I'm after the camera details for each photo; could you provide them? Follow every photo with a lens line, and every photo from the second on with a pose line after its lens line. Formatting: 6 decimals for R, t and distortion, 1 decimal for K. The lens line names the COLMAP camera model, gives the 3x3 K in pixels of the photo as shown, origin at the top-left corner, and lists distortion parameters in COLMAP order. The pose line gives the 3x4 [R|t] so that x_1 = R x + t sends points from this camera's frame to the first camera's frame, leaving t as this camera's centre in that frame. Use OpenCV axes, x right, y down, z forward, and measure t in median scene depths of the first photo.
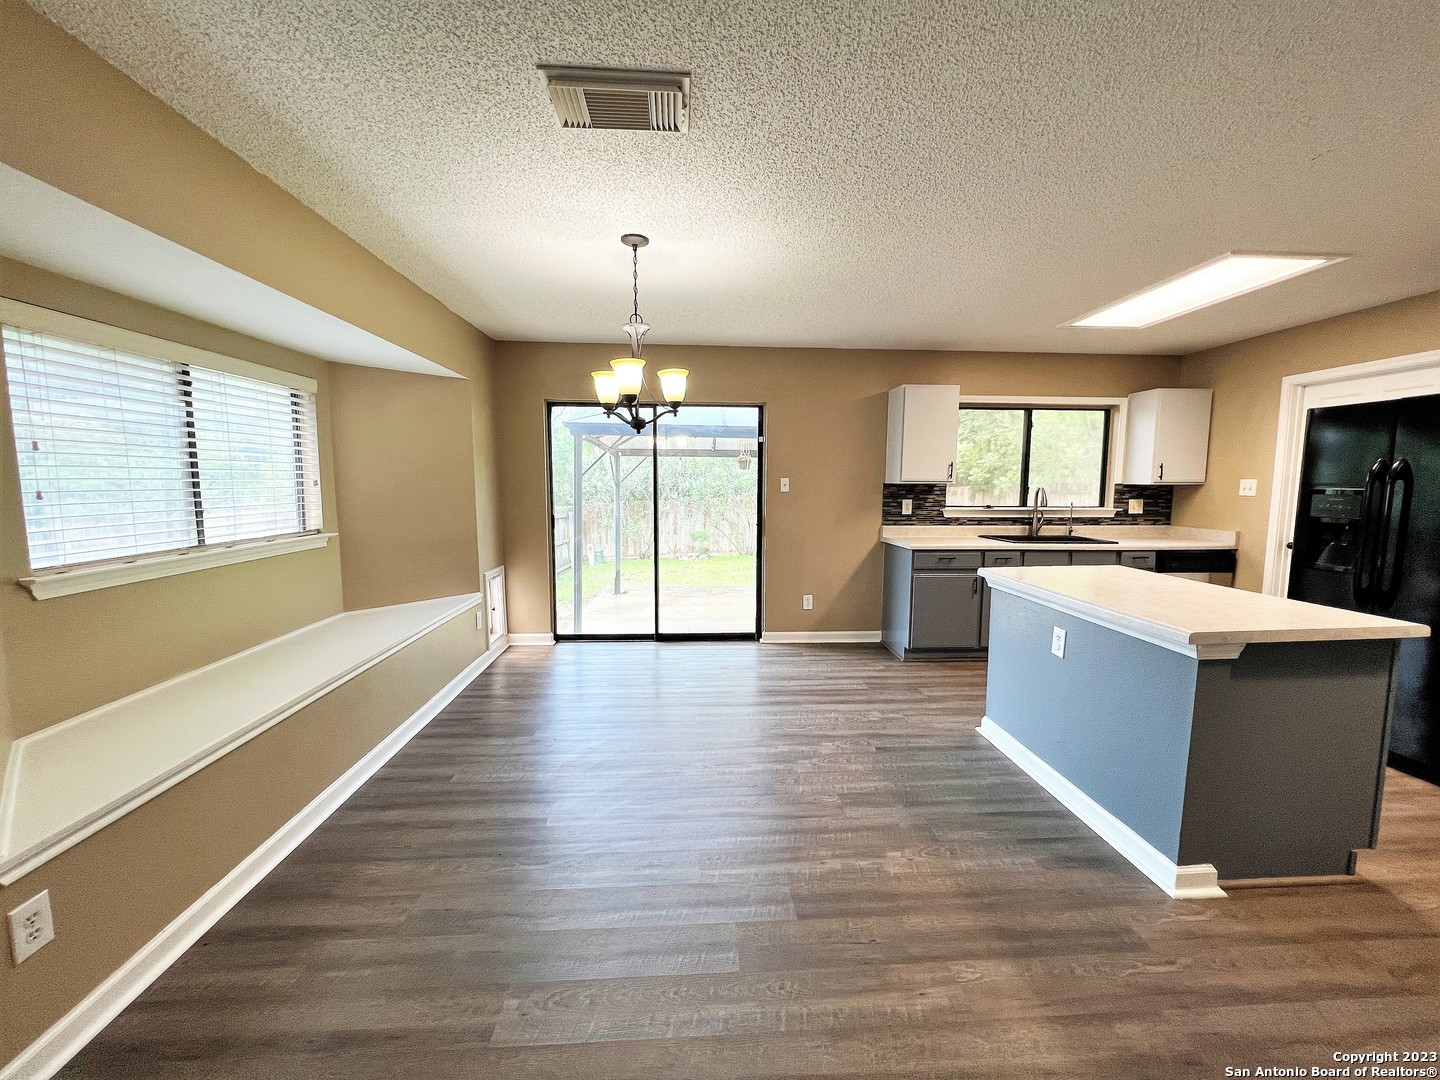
lens RADIAL K [[573.9, 0, 721.5], [0, 573.9, 540.5], [0, 0, 1]] dist [-0.003094, 0.001269]
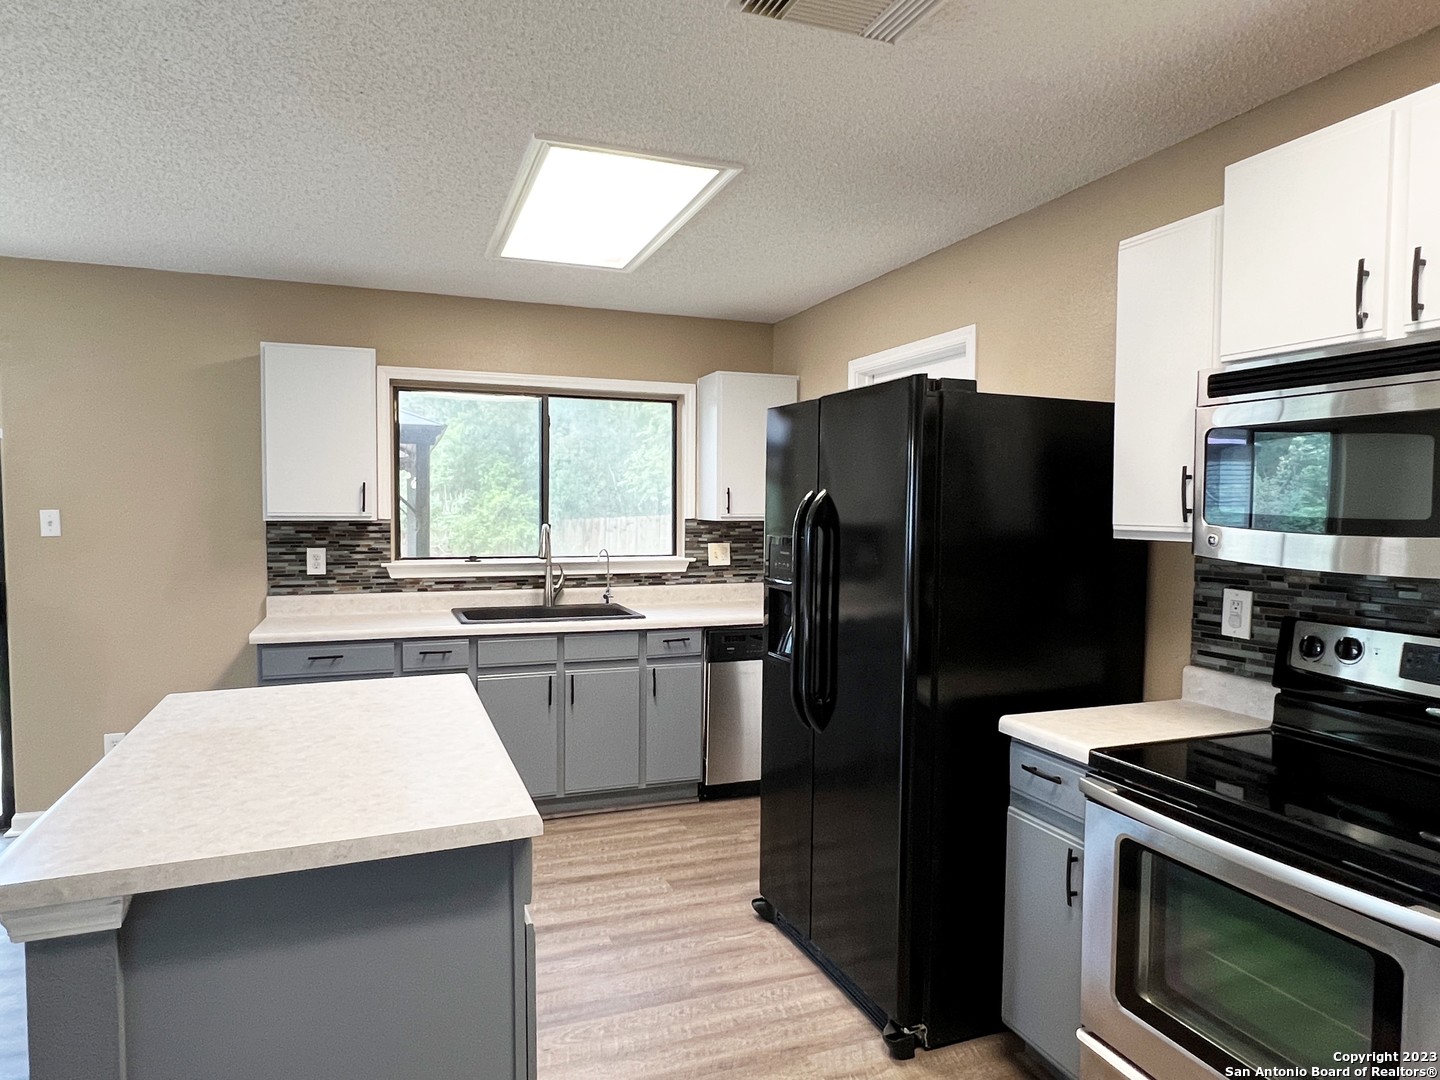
lens RADIAL K [[906.5, 0, 706.4], [0, 906.5, 539.0], [0, 0, 1]] dist [0.003063, 0.006440]
pose [[0.957596, -0.008868, 0.287977, 0.444666], [0.025827, 0.998144, -0.055143, -0.022207], [-0.286954, 0.060242, 0.956048, 0.046458]]
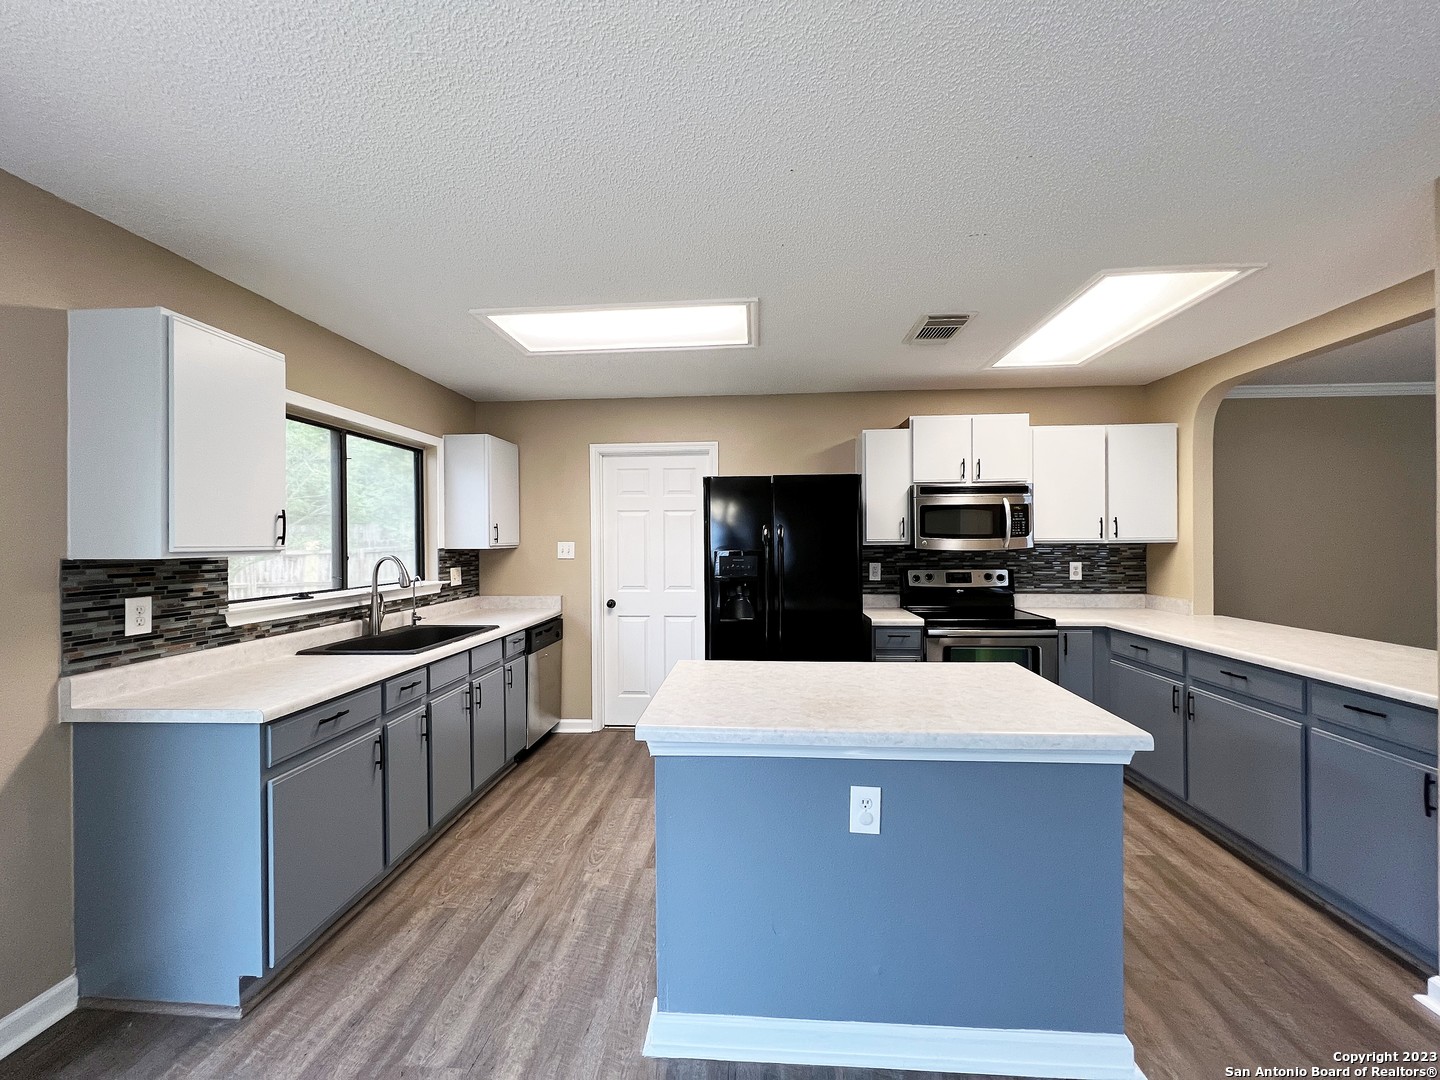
lens RADIAL K [[573.9, 0, 723.5], [0, 573.9, 541.4], [0, 0, 1]] dist [-0.003094, 0.001269]
pose [[0.127495, -0.006537, 0.991818, -0.020768], [0.108394, 0.994081, -0.007382, -0.064968], [-0.985898, 0.108448, 0.127449, 0.556541]]
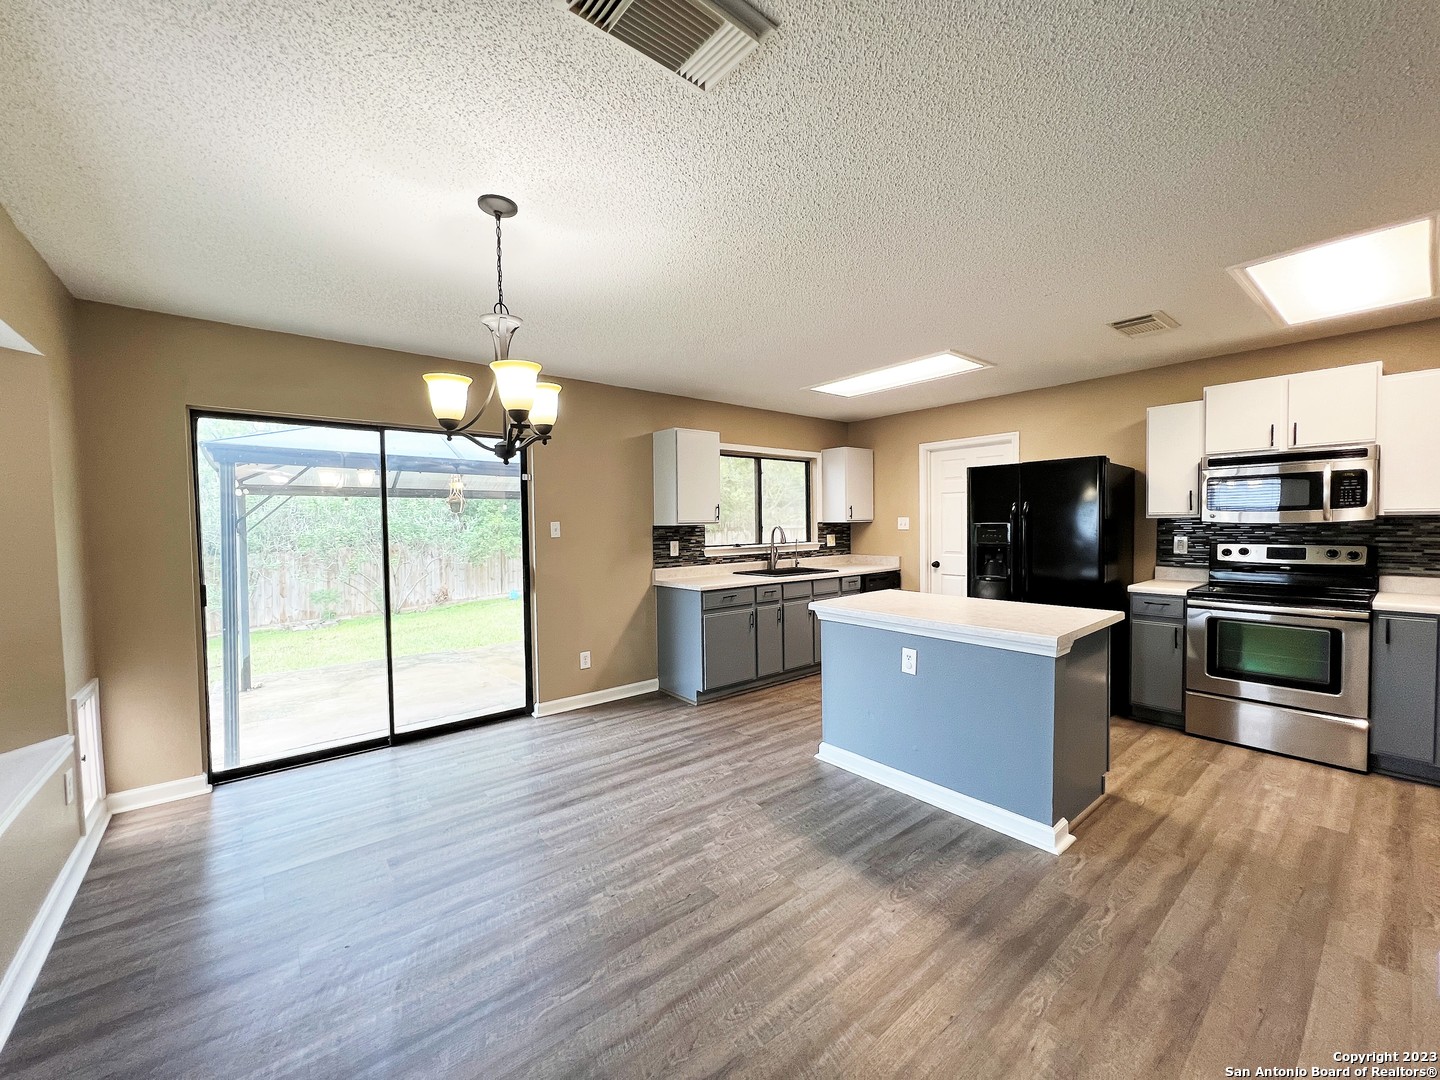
lens RADIAL K [[573.9, 0, 721.7], [0, 573.9, 541.1], [0, 0, 1]] dist [-0.003094, 0.001269]
pose [[0.810301, -0.034977, 0.584969, -0.199221], [0.076624, 0.995971, -0.046588, -0.019309], [-0.580983, 0.082573, 0.809716, 0.146284]]
